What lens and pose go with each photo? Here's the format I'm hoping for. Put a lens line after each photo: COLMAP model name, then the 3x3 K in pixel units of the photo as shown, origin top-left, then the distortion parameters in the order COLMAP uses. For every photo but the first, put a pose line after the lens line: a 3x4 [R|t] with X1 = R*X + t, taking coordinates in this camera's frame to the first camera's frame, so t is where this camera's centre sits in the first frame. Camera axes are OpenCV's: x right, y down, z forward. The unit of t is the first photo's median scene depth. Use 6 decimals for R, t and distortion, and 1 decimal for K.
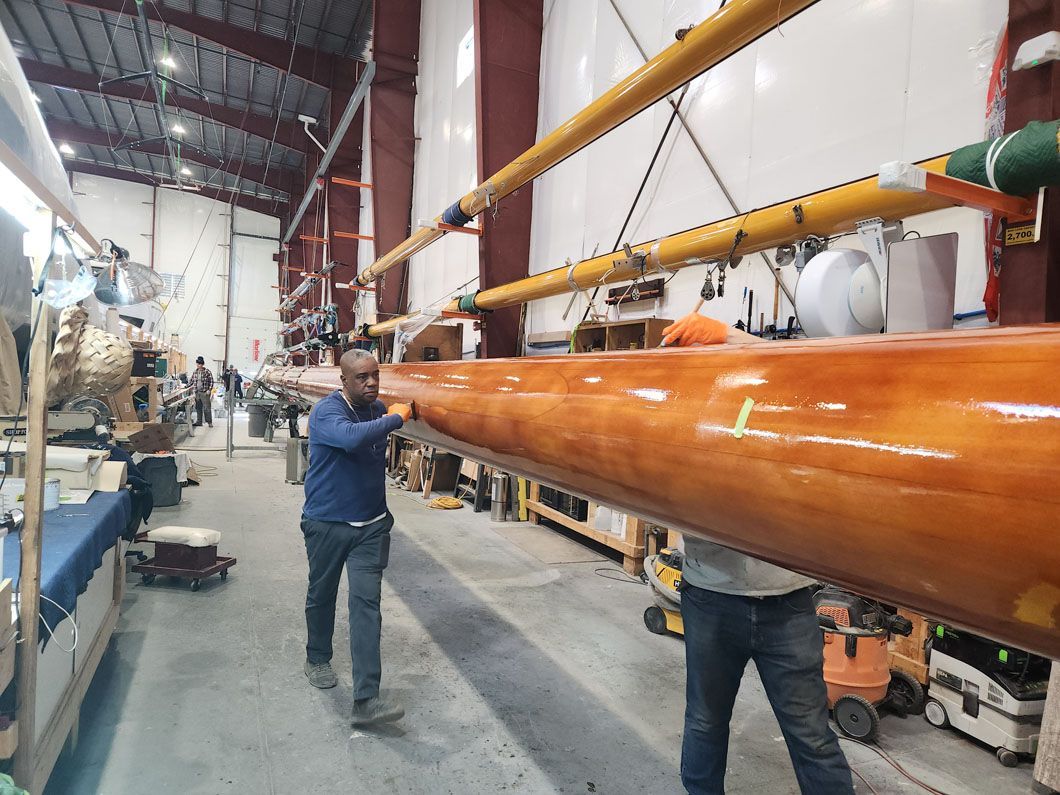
lens RADIAL K [[684.7, 0, 531.0], [0, 684.7, 403.5], [0, 0, 1]] dist [0.033224, -0.022601]
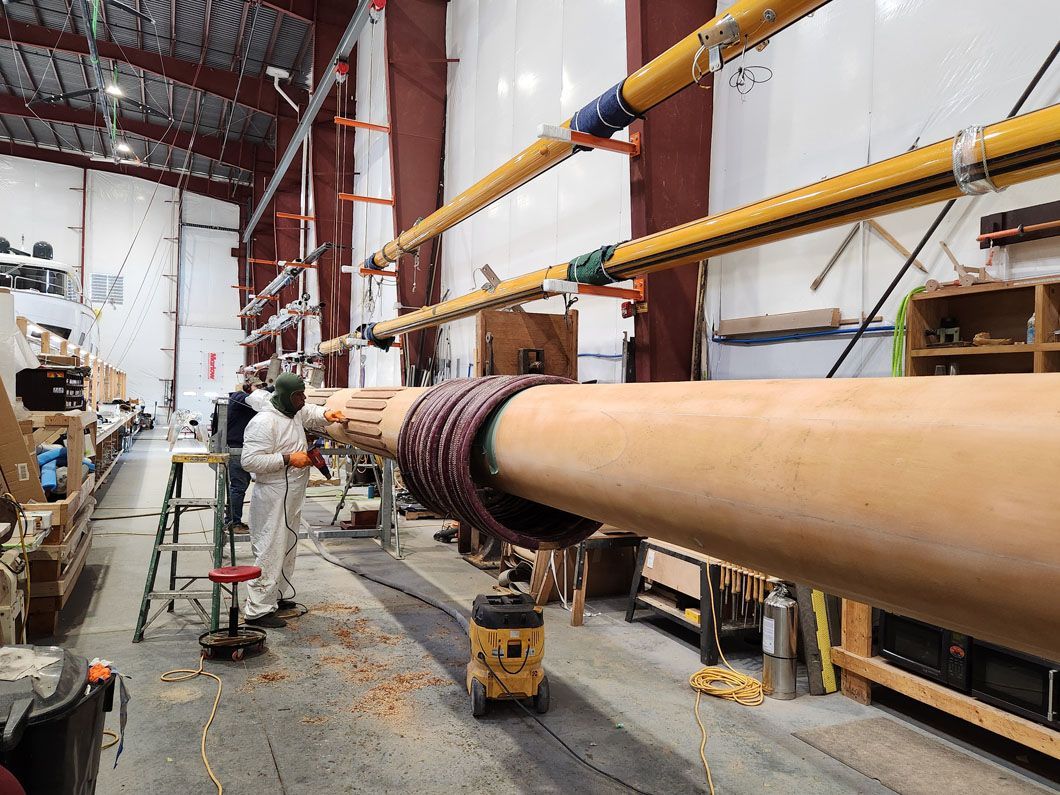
lens RADIAL K [[751.5, 0, 526.1], [0, 751.5, 397.6], [0, 0, 1]] dist [0.059400, -0.065337]
pose [[0.999484, -0.023013, 0.022388, -0.070139], [0.023642, 0.999322, -0.028241, -0.008180], [-0.021723, 0.028755, 0.999350, 0.137051]]
